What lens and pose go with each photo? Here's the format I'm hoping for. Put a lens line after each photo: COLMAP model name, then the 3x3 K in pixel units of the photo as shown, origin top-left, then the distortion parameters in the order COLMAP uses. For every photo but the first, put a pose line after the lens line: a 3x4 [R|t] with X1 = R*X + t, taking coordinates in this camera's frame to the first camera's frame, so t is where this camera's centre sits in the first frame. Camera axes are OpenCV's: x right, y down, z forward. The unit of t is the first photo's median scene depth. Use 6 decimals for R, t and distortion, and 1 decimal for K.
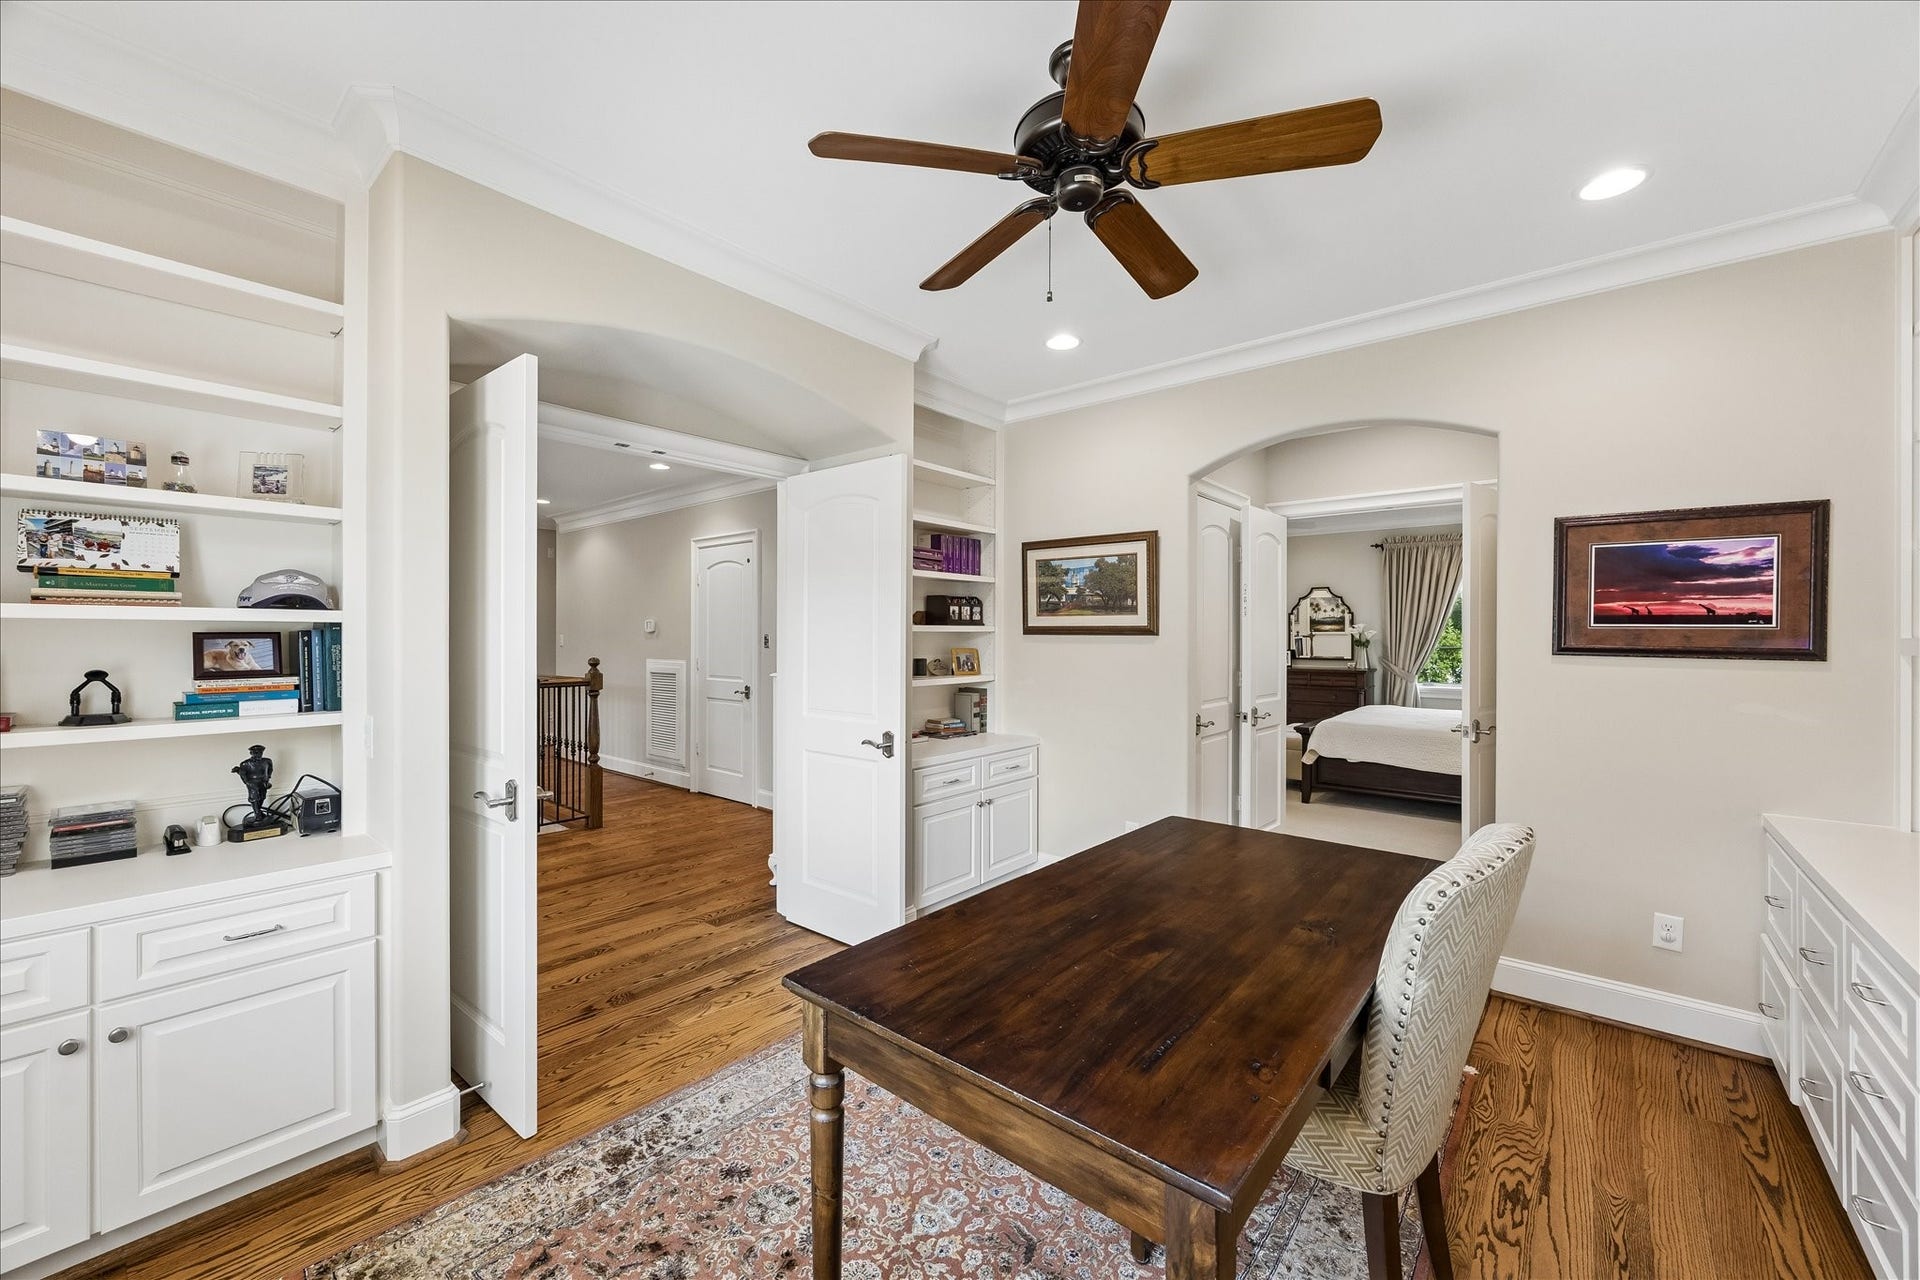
lens RADIAL K [[744.4, 0, 957.5], [0, 744.4, 639.4], [0, 0, 1]] dist [0.000217, 0.000030]
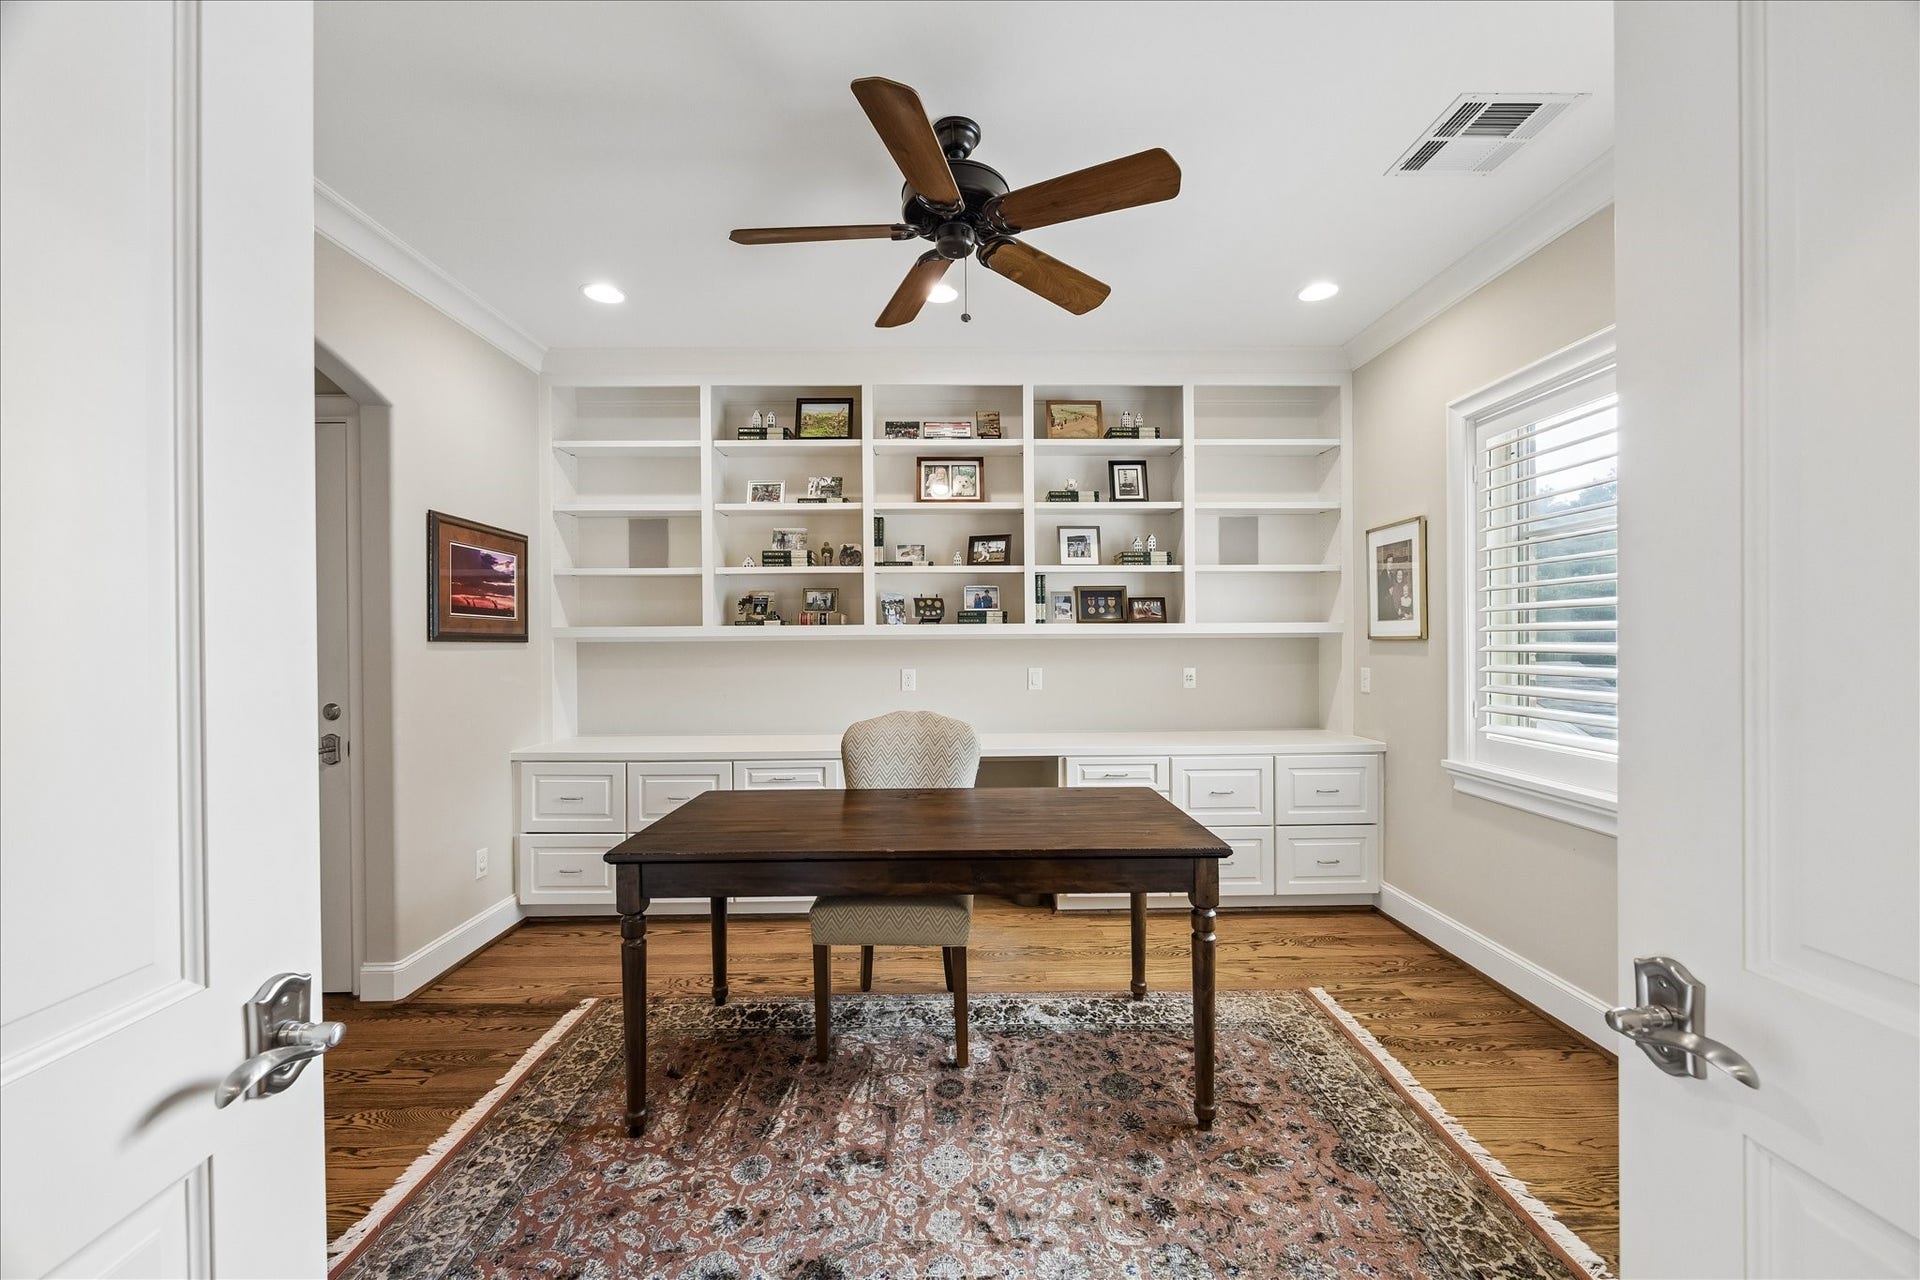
lens RADIAL K [[744.4, 0, 957.5], [0, 744.4, 639.4], [0, 0, 1]] dist [0.000217, 0.000030]
pose [[-0.656150, -0.000334, 0.754630, -0.315925], [0.005311, 0.999973, 0.005061, 0.011374], [-0.754612, 0.007328, -0.656131, 0.760848]]
